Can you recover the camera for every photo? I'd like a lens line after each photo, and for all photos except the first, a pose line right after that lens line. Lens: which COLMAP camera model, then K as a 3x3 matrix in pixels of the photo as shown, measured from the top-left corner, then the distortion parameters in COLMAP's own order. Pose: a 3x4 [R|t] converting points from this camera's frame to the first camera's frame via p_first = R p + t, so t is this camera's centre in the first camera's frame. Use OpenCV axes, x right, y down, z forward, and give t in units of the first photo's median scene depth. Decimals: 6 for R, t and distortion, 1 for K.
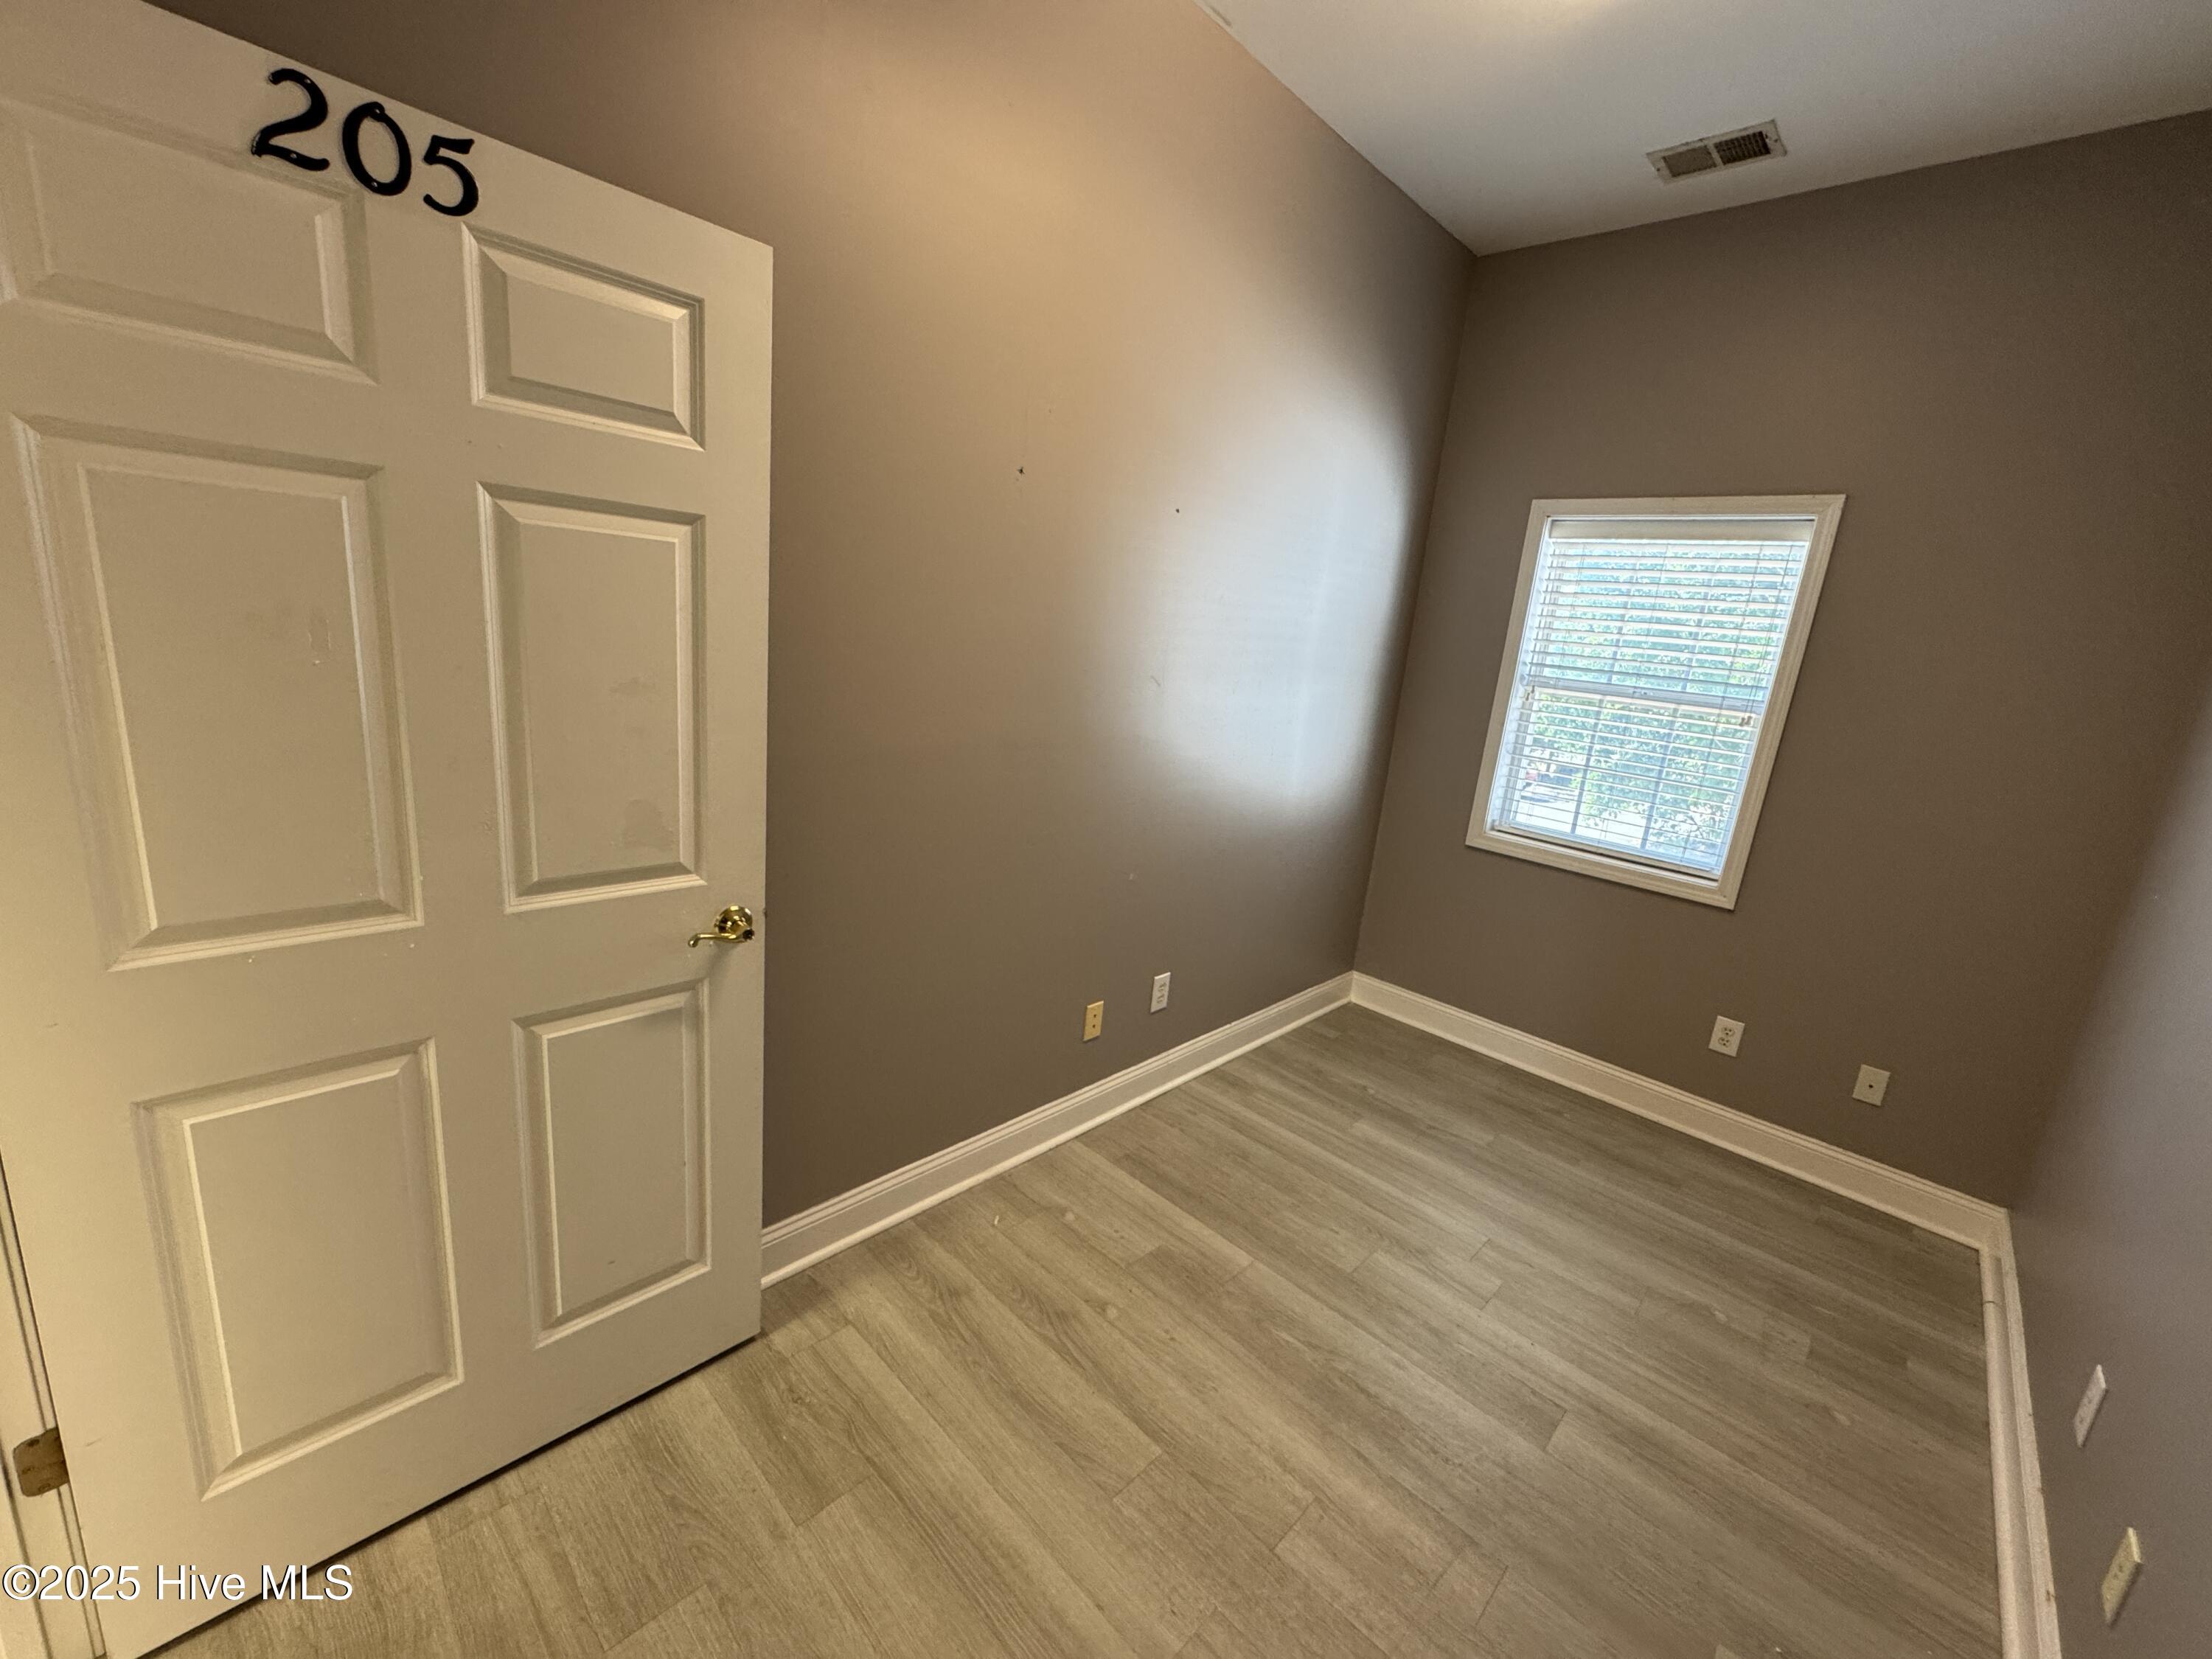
lens RADIAL K [[877.3, 0, 1101.1], [0, 877.3, 827.8], [0, 0, 1]] dist [-0.004084, 0.001041]
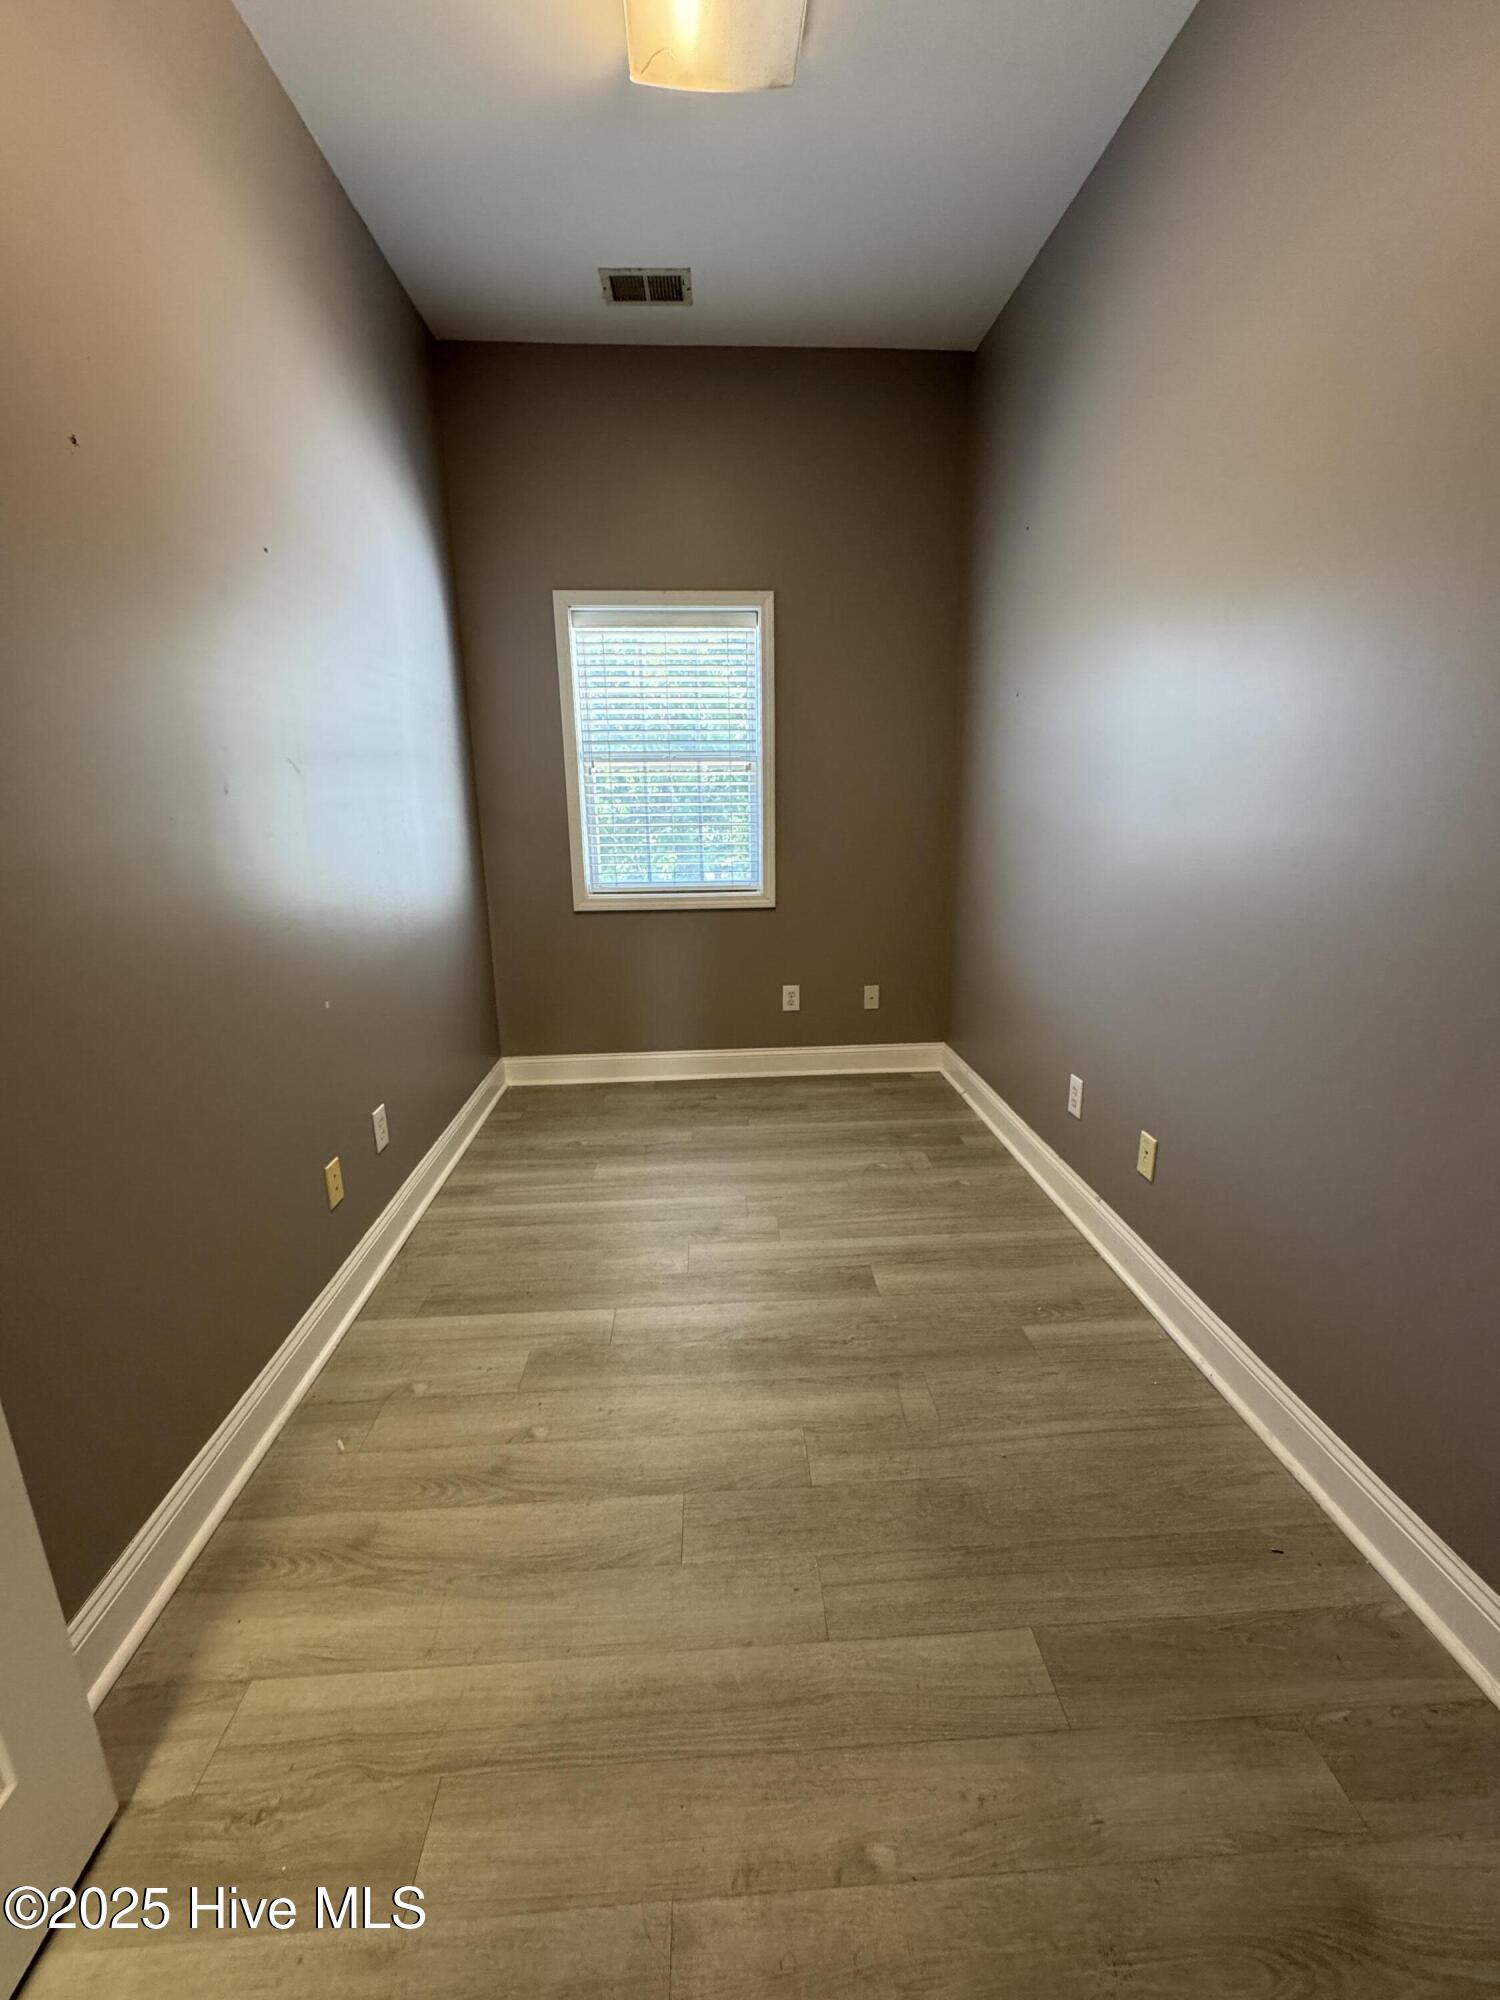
lens RADIAL K [[793.2, 0, 739.5], [0, 793.2, 1006.8], [0, 0, 1]] dist [-0.004084, 0.001041]
pose [[0.671179, -0.286529, 0.683681, -0.257164], [0.242991, 0.956361, 0.162261, 0.033893], [-0.700338, 0.057222, 0.711514, 0.204802]]
